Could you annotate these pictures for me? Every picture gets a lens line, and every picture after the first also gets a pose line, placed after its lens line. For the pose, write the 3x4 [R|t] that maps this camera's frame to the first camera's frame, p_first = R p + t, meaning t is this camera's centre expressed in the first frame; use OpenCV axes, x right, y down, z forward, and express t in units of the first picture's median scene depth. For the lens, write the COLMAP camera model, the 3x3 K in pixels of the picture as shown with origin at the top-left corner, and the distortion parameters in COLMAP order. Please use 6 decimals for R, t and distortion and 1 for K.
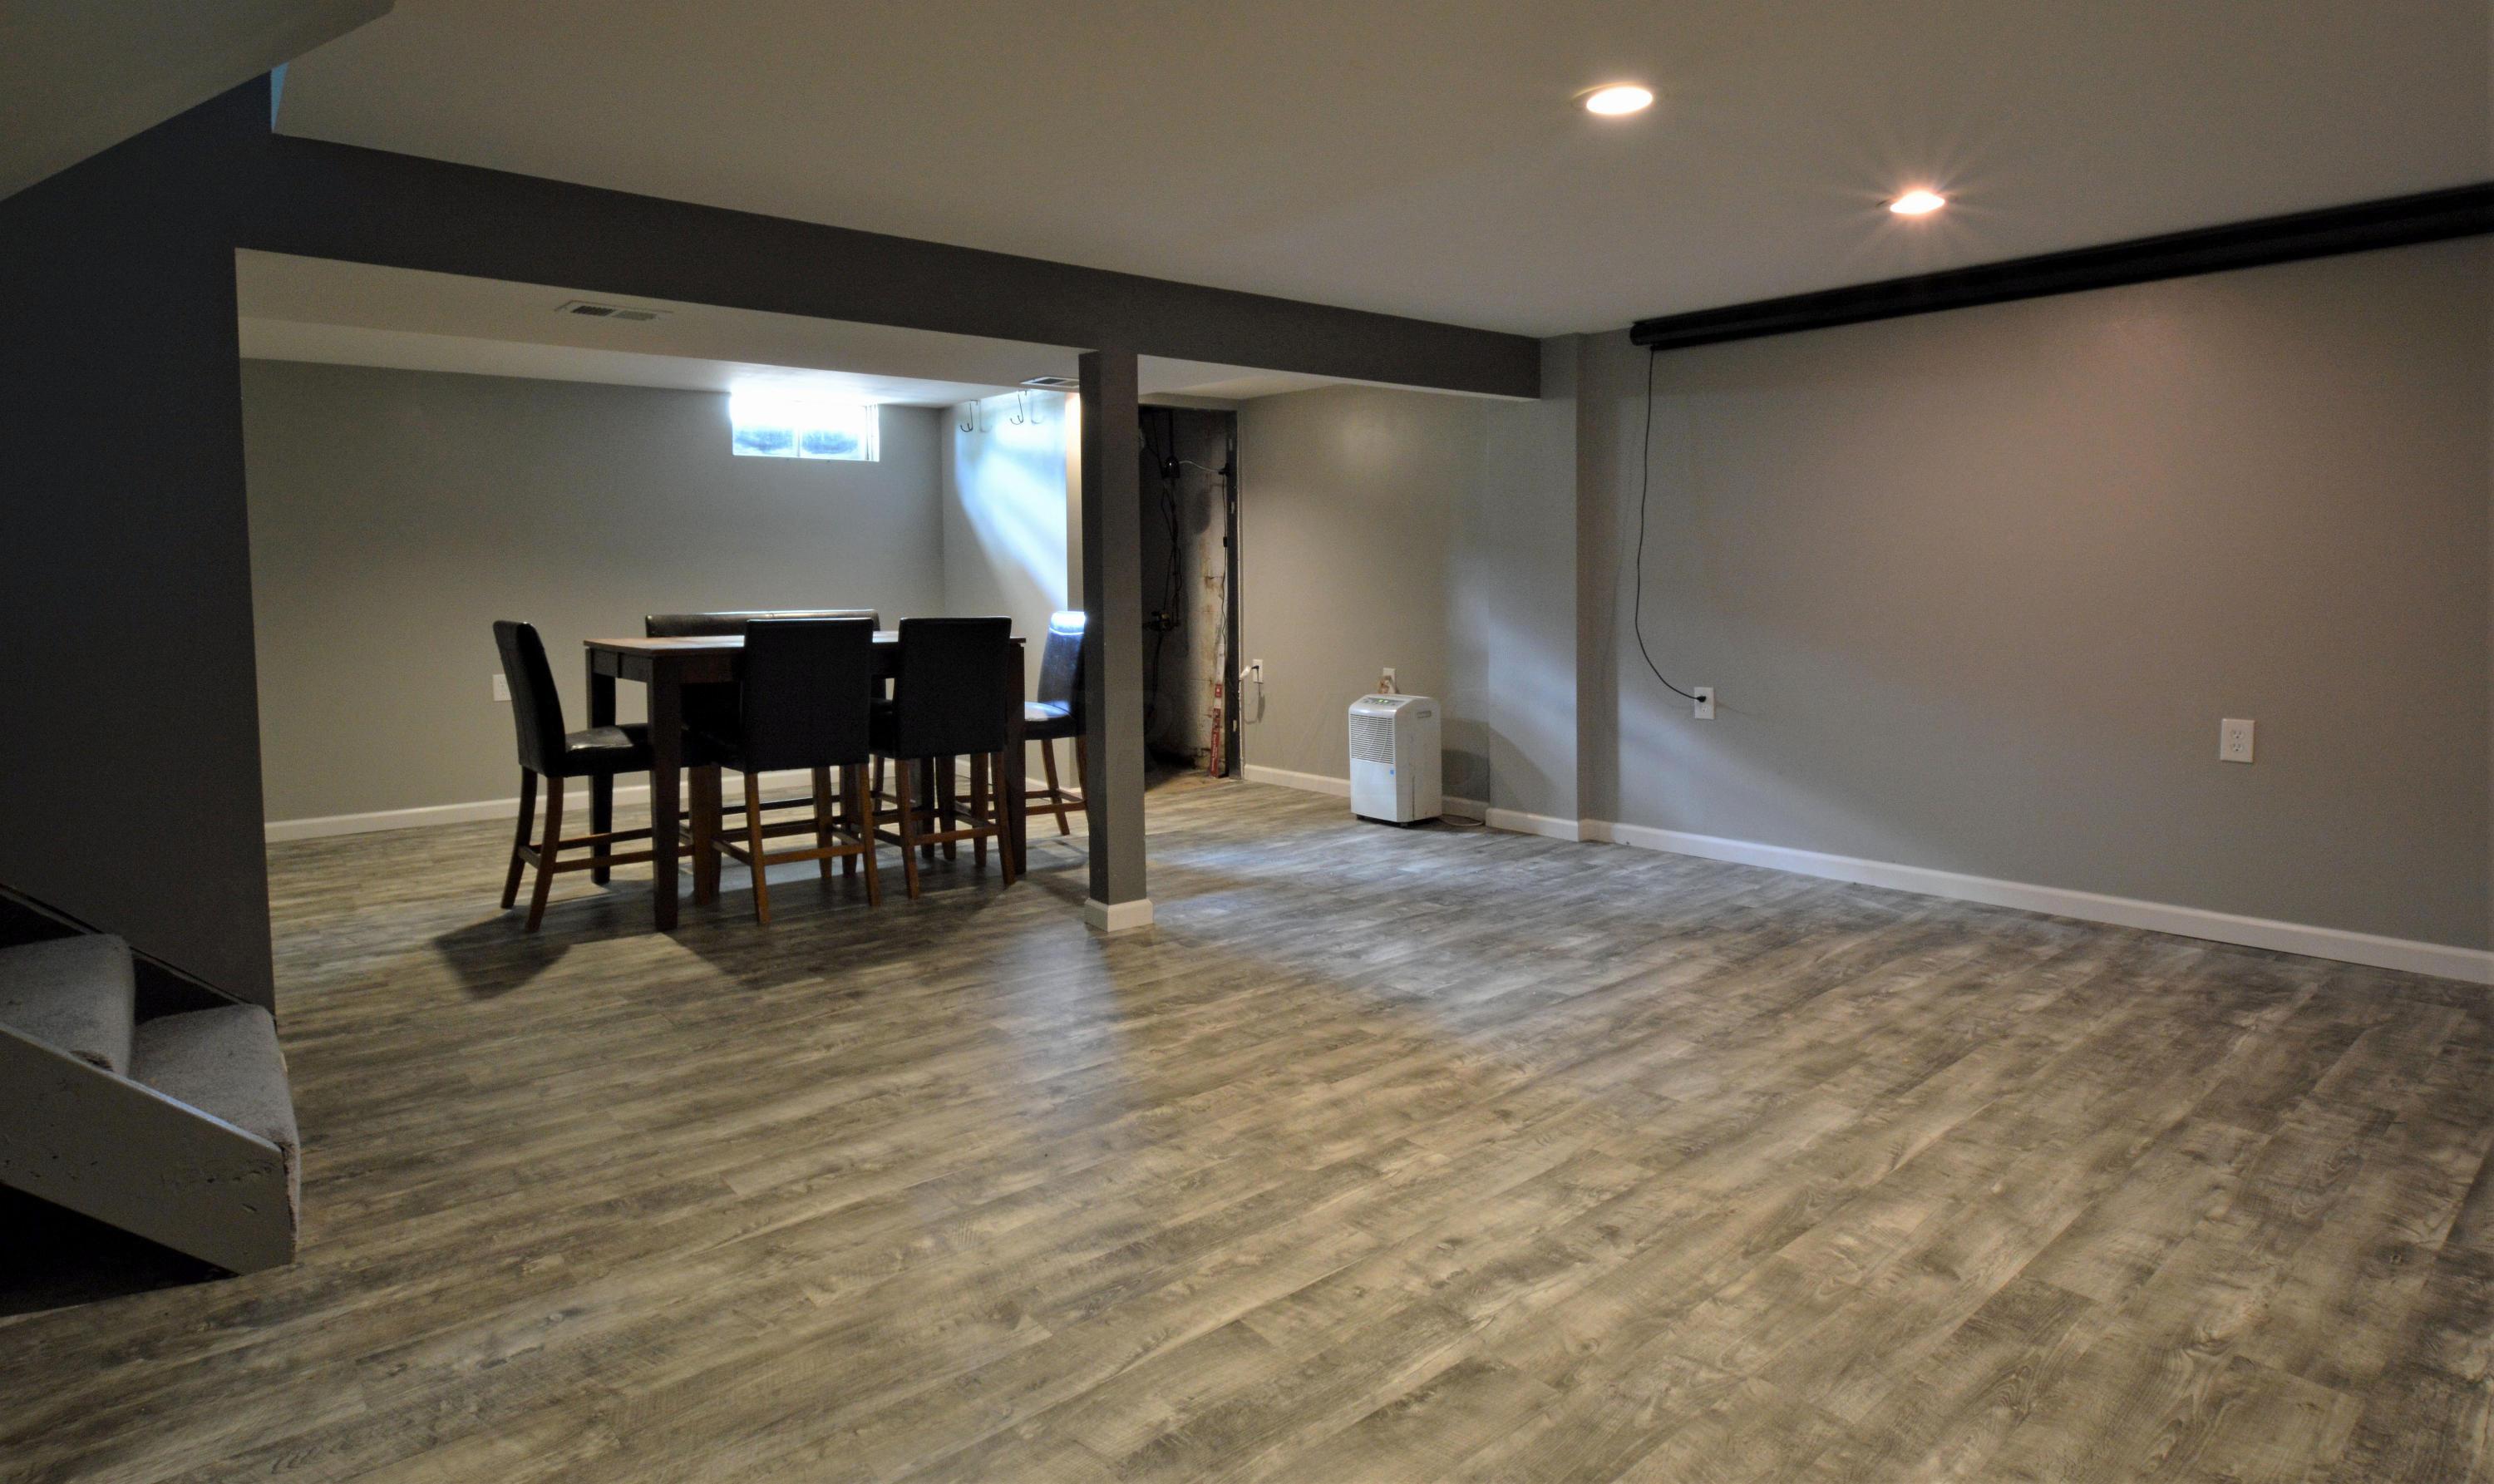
lens RADIAL K [[1308.3, 0, 1257.3], [0, 1308.3, 644.5], [0, 0, 1]] dist [-0.018781, 0.000511]
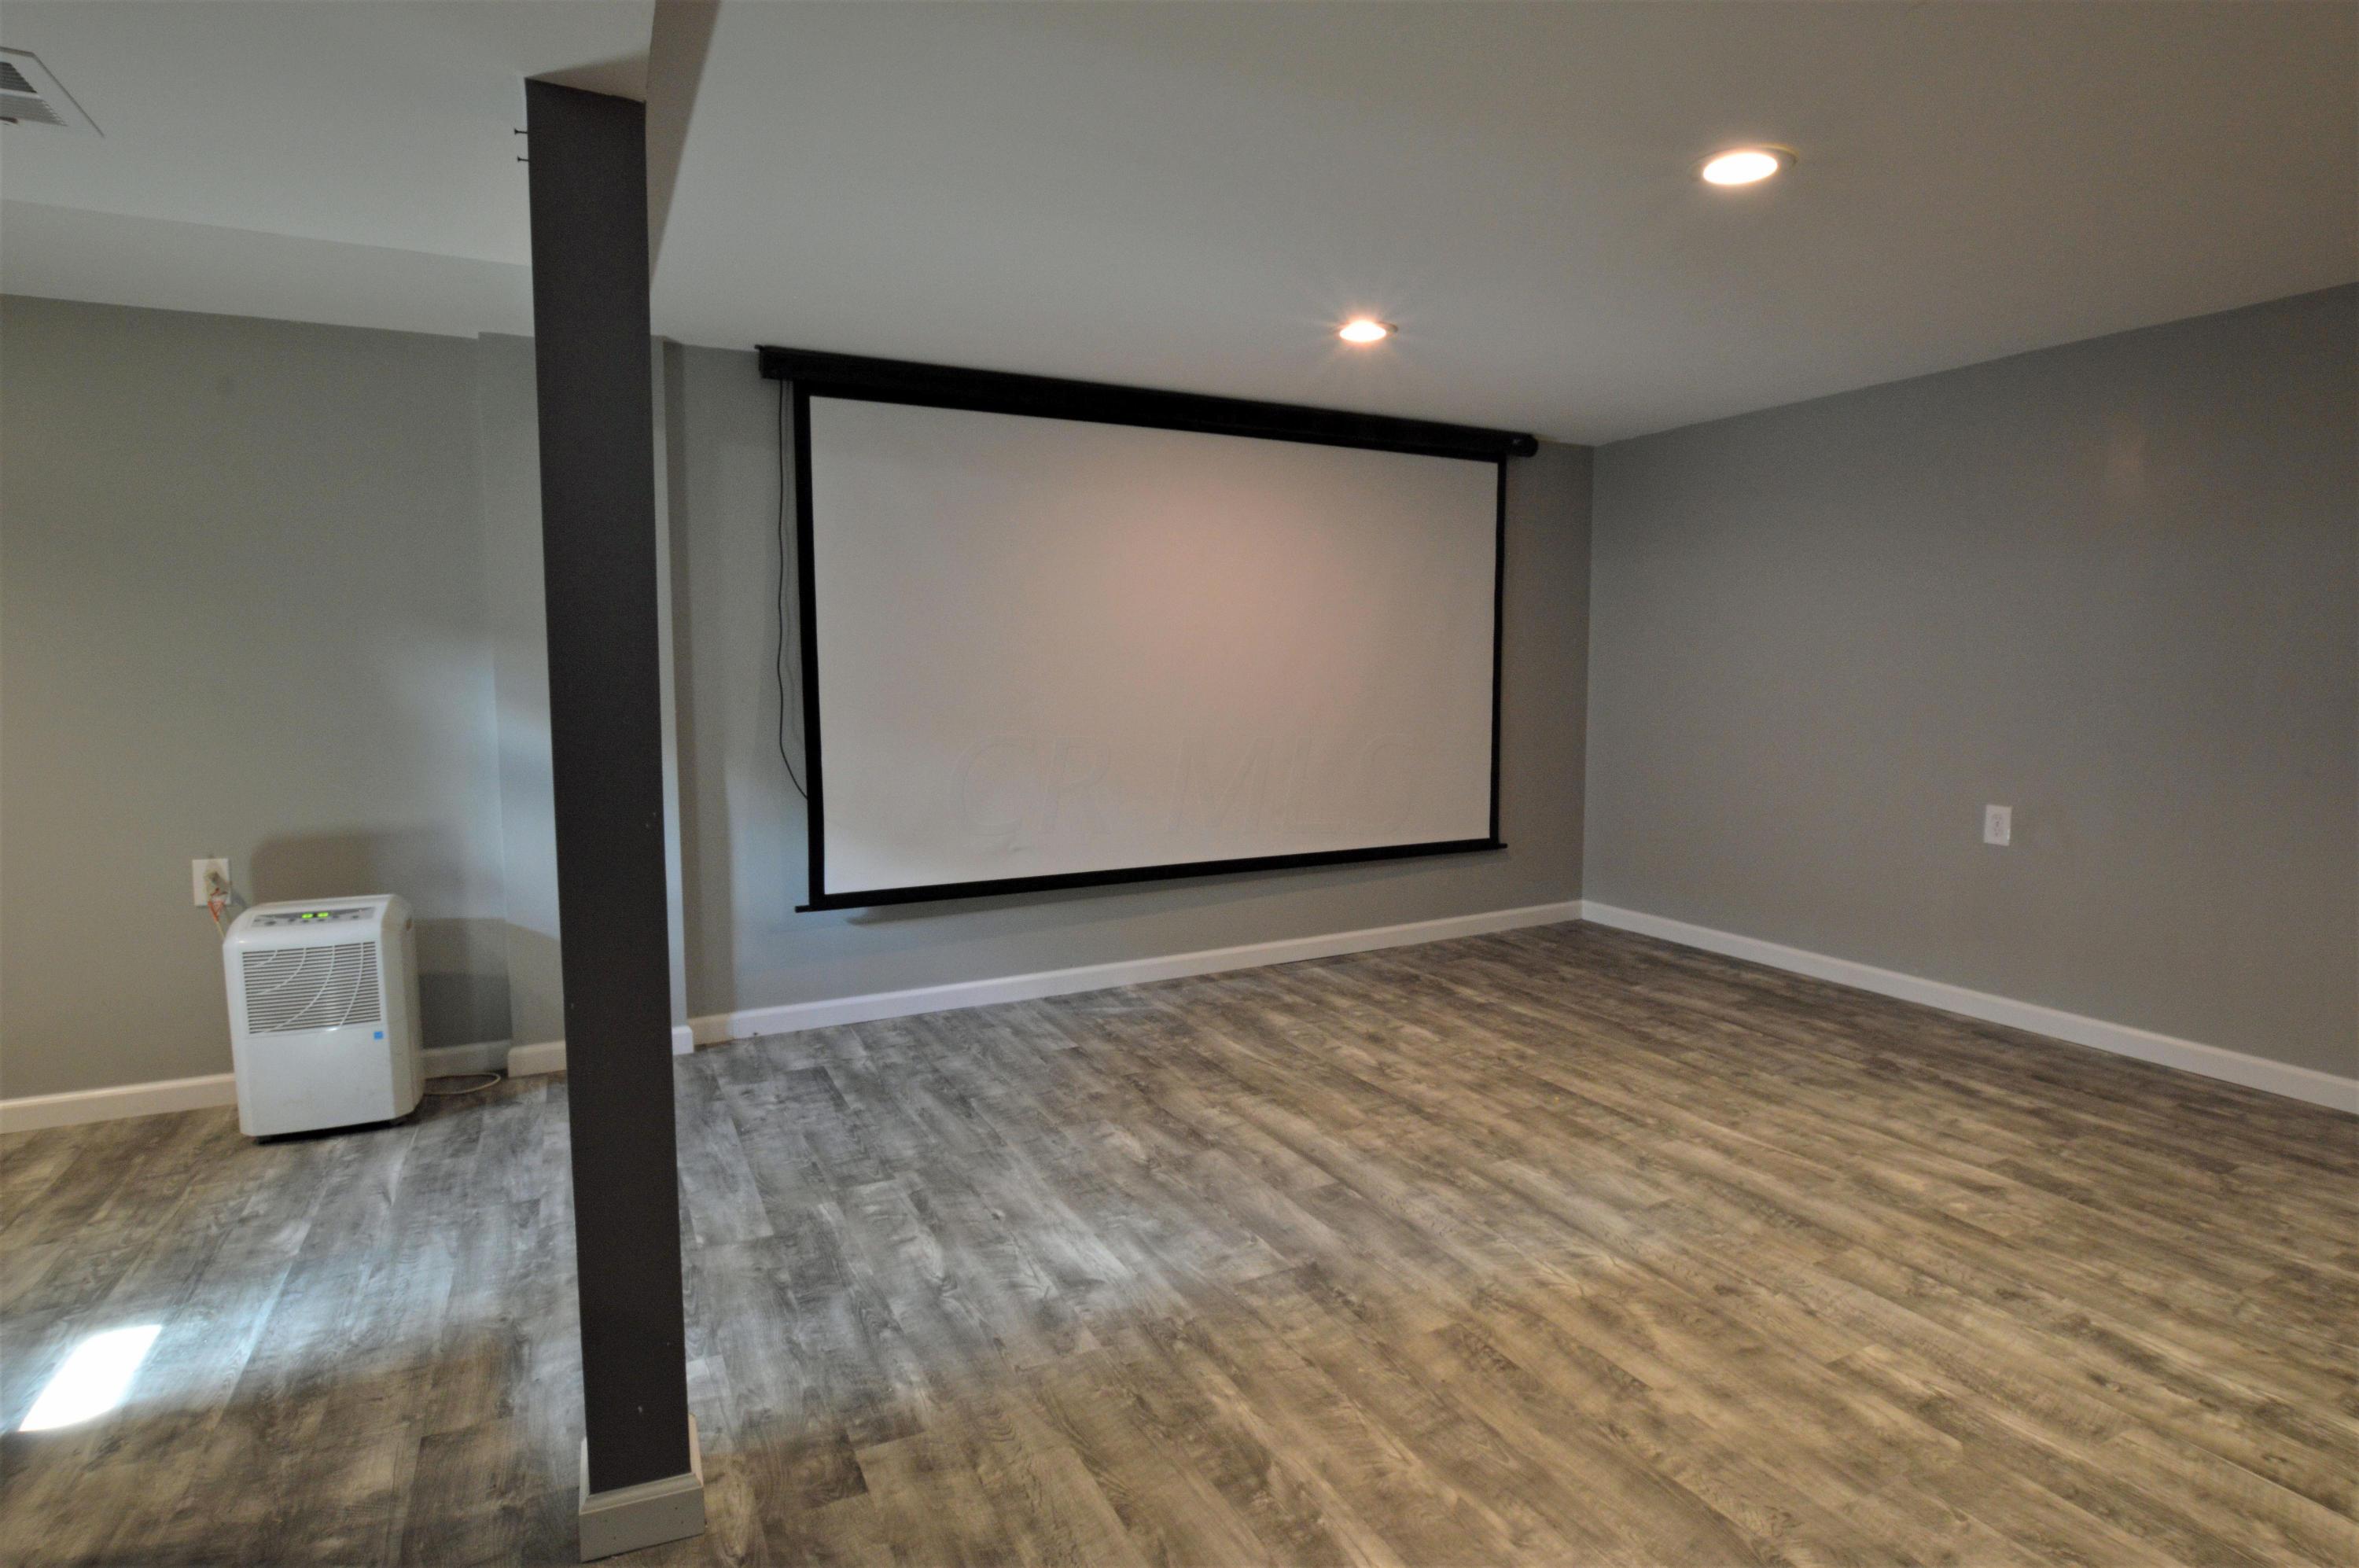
lens RADIAL K [[1225.3, 0, 1179.5], [0, 1225.3, 784.0], [0, 0, 1]] dist [-0.019273, 0.001246]
pose [[0.237884, -0.081315, 0.967884, -0.706551], [0.054974, 0.996019, 0.070167, -0.062335], [-0.969737, 0.036517, 0.241407, 1.217242]]
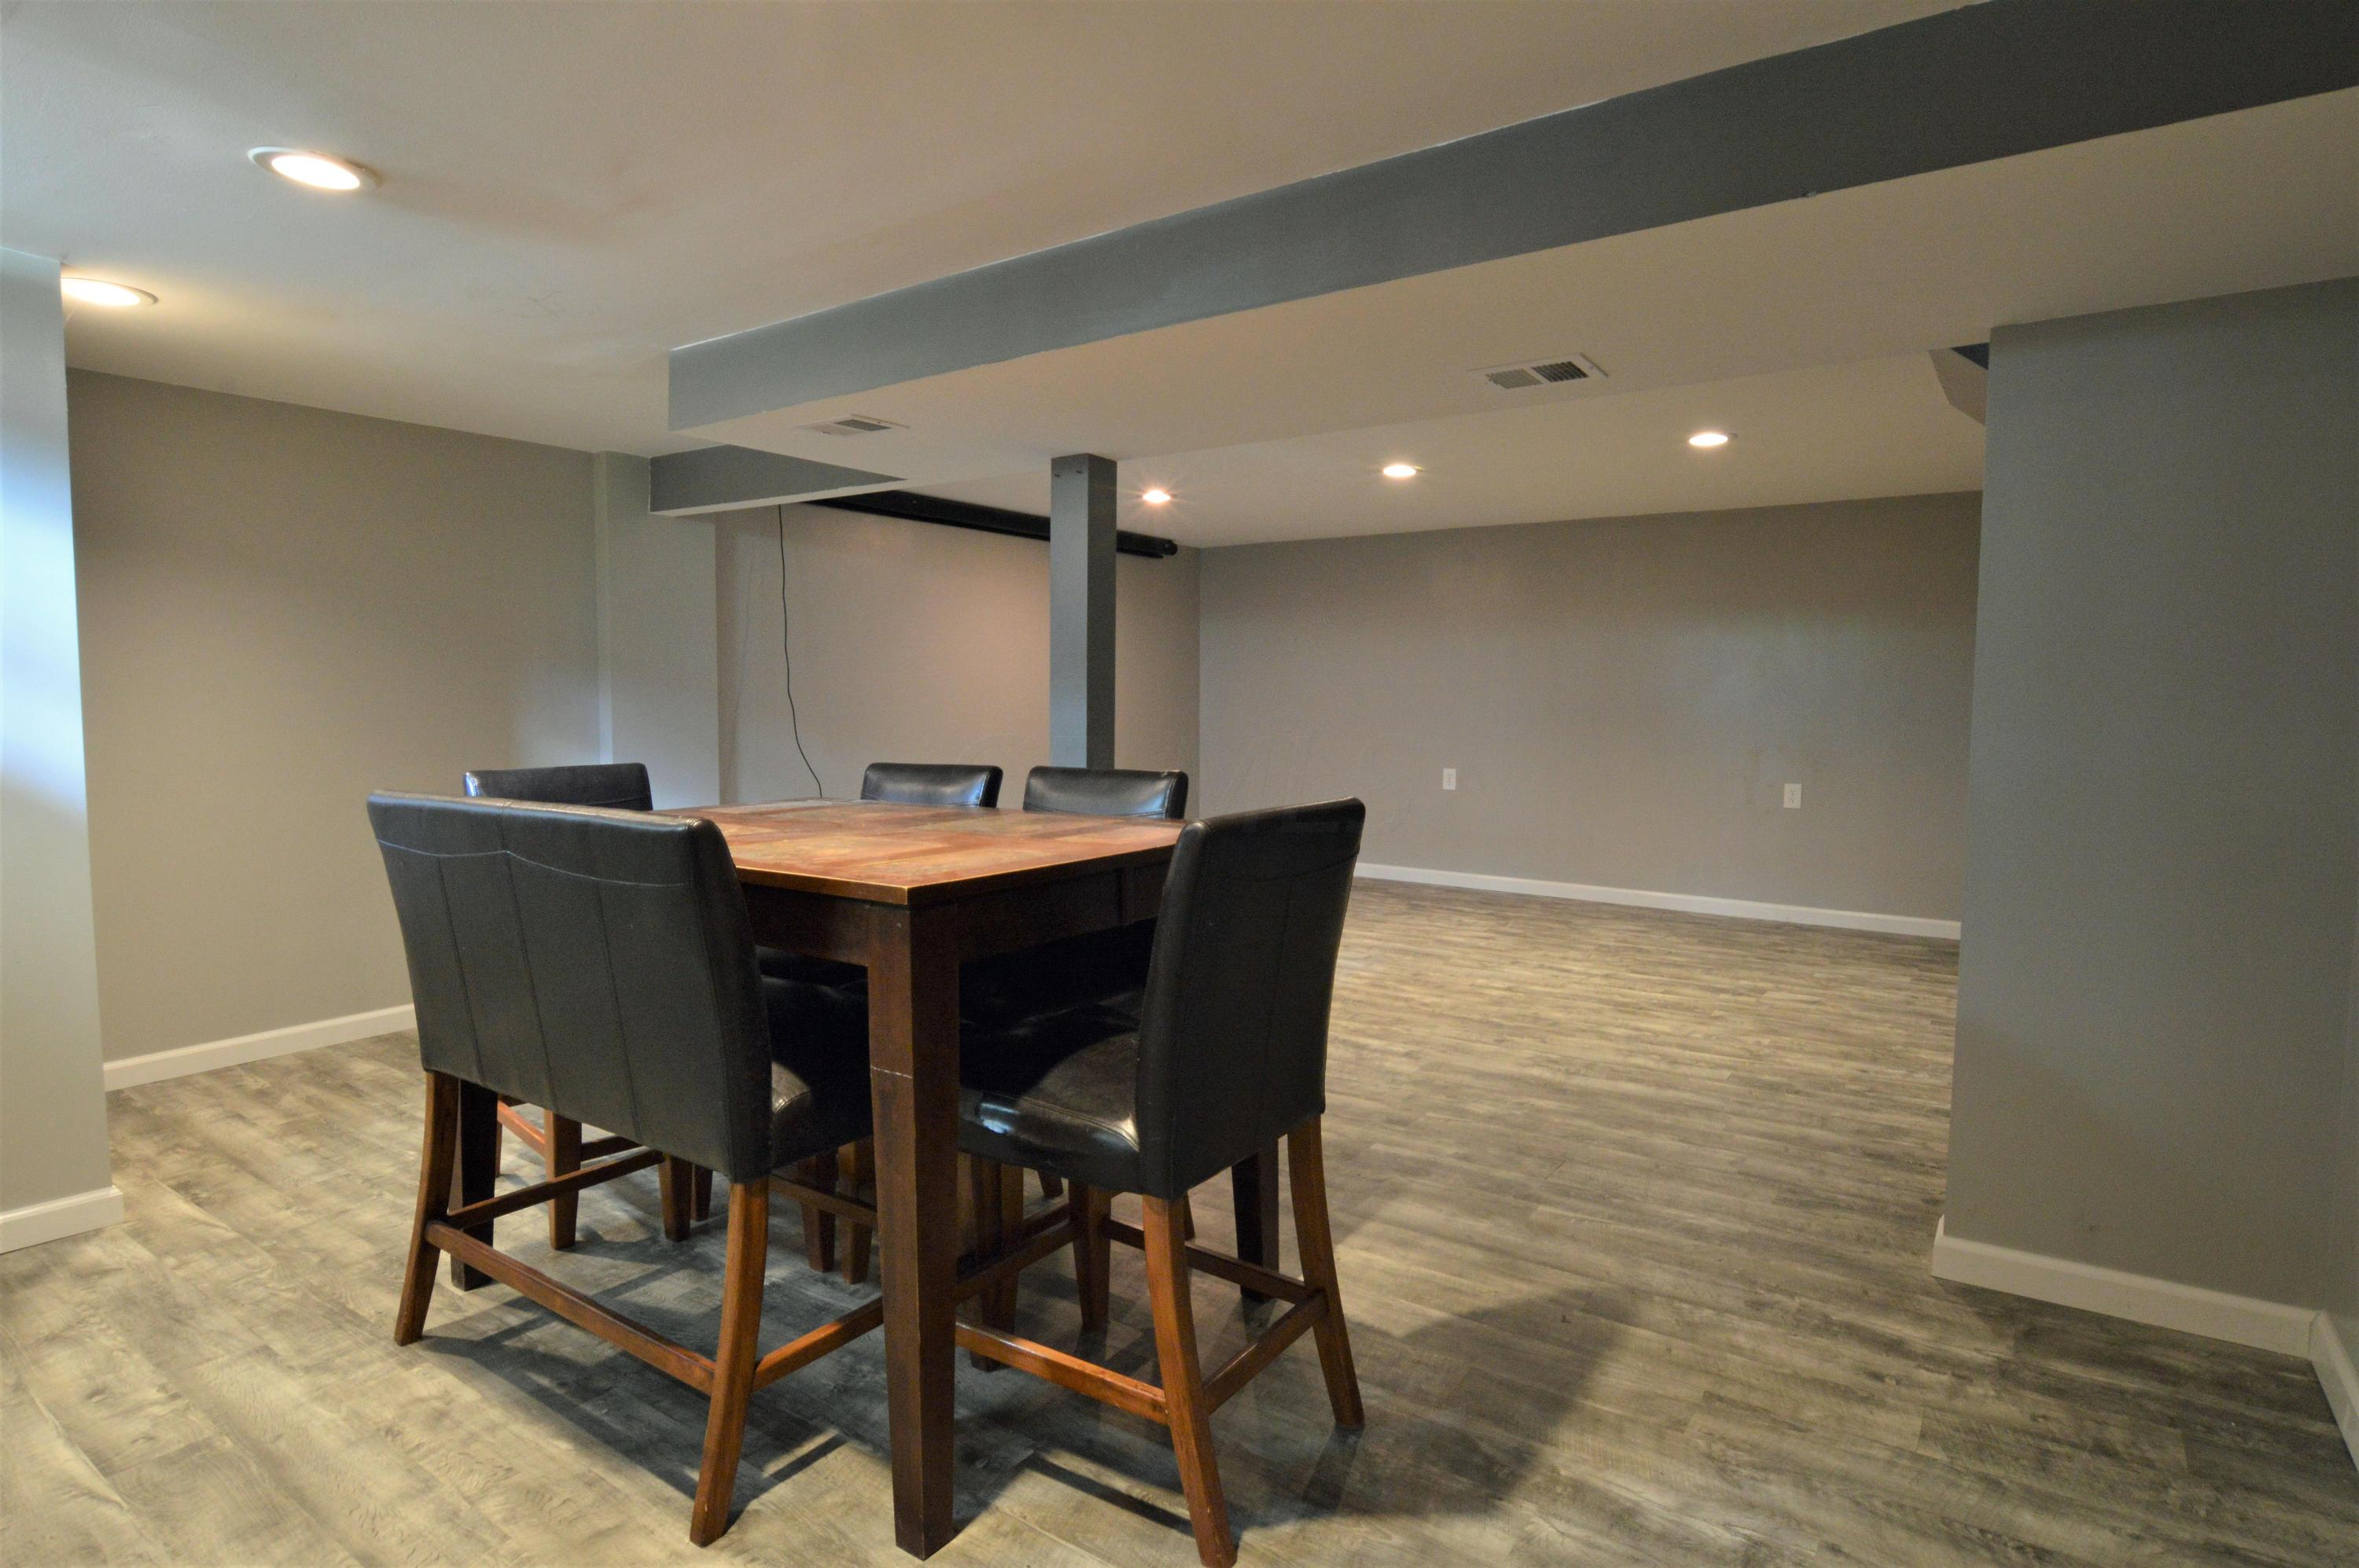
lens RADIAL K [[1234.4, 0, 1179.5], [0, 1234.4, 784.0], [0, 0, 1]] dist [-0.017529, 0.001033]
pose [[-0.251871, -0.063282, 0.965690, -1.587147], [0.053733, 0.995406, 0.079244, -0.097600], [-0.966268, 0.071849, -0.247313, 1.892984]]
